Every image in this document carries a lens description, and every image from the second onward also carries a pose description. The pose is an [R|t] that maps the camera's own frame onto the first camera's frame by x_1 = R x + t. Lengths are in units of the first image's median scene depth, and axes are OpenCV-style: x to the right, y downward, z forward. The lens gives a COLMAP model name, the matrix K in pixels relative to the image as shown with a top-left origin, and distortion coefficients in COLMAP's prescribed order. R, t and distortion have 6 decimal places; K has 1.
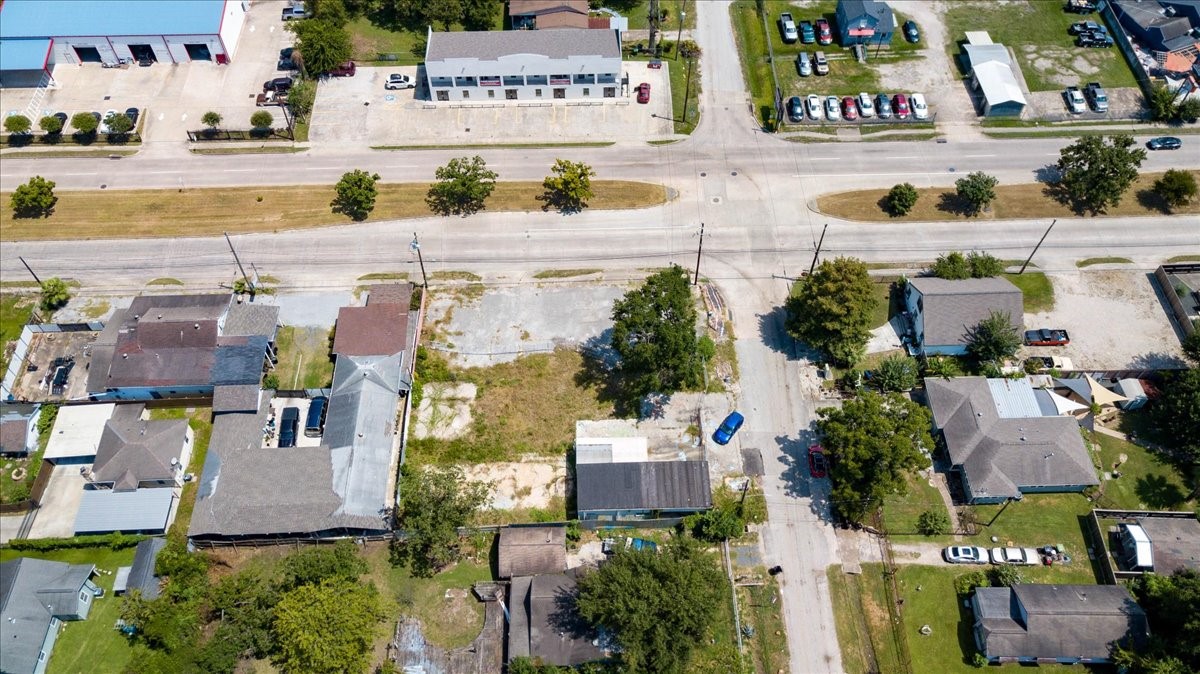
lens RADIAL K [[921.0, 0, 598.5], [0, 921.0, 338.6], [0, 0, 1]] dist [0.012637, -0.013184]
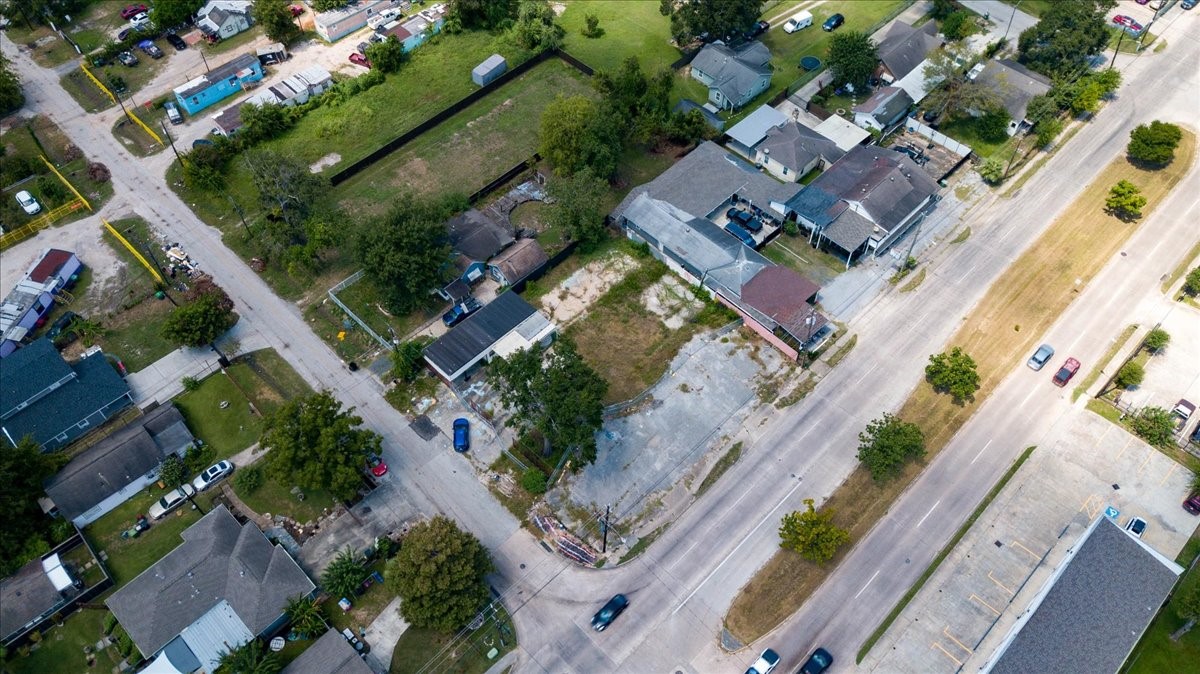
lens RADIAL K [[921.0, 0, 596.3], [0, 921.0, 334.6], [0, 0, 1]] dist [0.012637, -0.013184]
pose [[-0.726361, 0.547817, -0.415086, 0.367162], [-0.561714, -0.125121, 0.817815, -0.749623], [0.396077, 0.827189, 0.398599, 0.519412]]
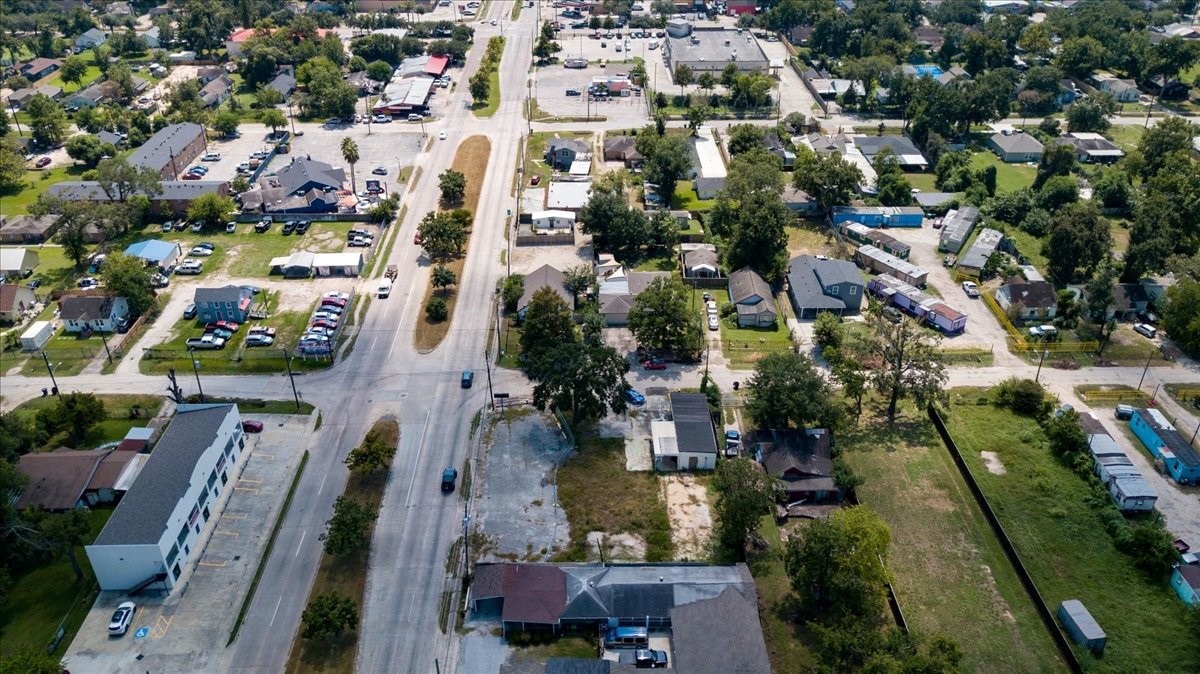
lens RADIAL K [[921.0, 0, 599.1], [0, 921.0, 334.9], [0, 0, 1]] dist [0.012637, -0.013184]
pose [[0.009664, -0.518923, 0.854766, -0.911311], [0.819854, 0.493504, 0.290334, -0.358988], [-0.572492, 0.697977, 0.430210, 0.345953]]
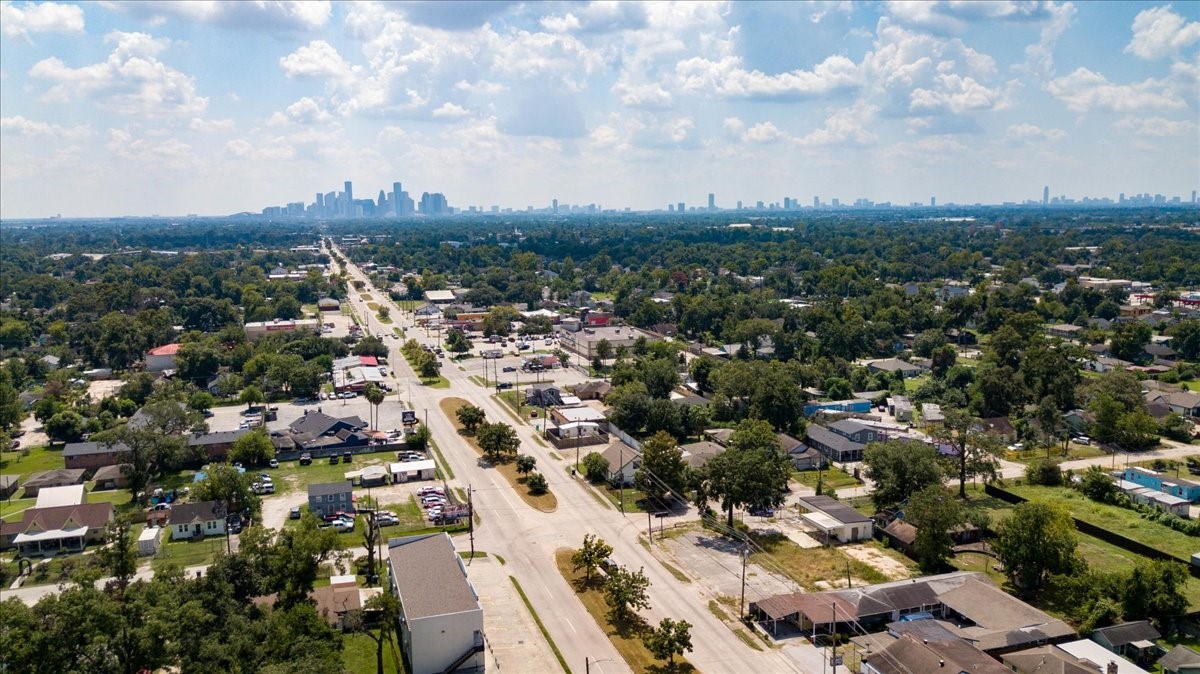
lens RADIAL K [[921.0, 0, 599.4], [0, 921.0, 337.6], [0, 0, 1]] dist [0.012637, -0.013184]
pose [[-0.281331, -0.127455, 0.951109, -1.134619], [0.794868, 0.524335, 0.305380, -0.694194], [-0.537622, 0.841919, -0.046201, 0.901316]]
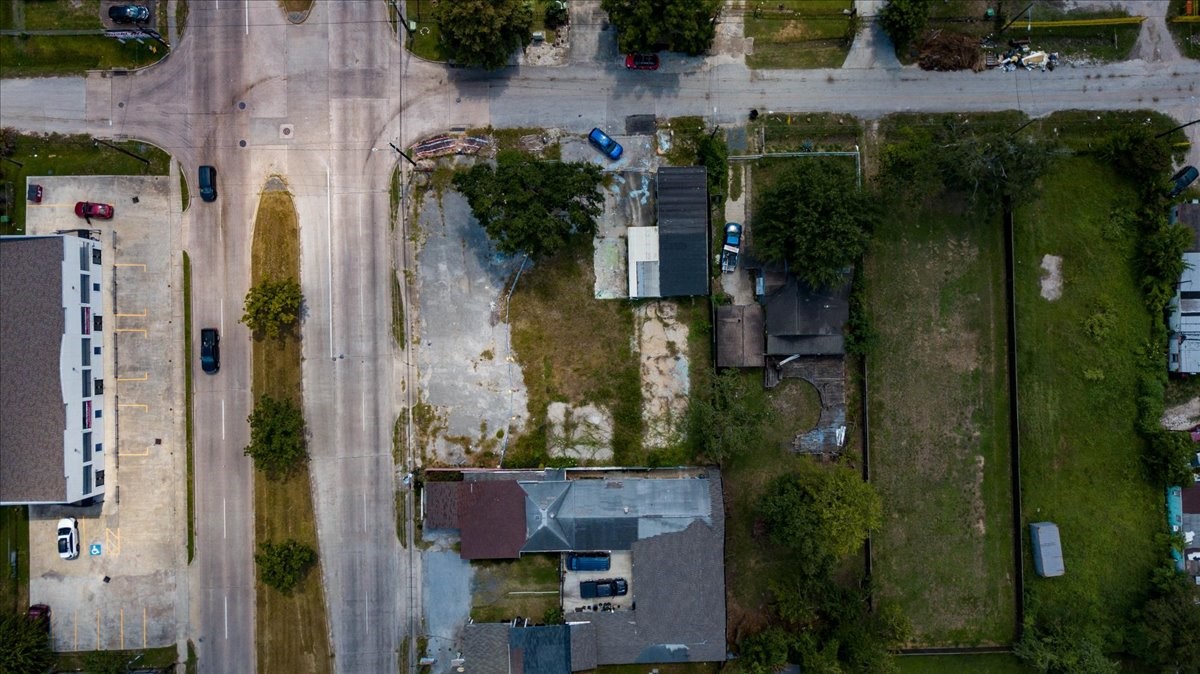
lens RADIAL K [[921.0, 0, 602.2], [0, 921.0, 336.9], [0, 0, 1]] dist [0.012637, -0.013184]
pose [[0.006533, -0.999908, 0.011871, -0.072192], [0.812315, 0.012229, 0.583091, -0.447345], [-0.583183, 0.005834, 0.812320, 0.182066]]
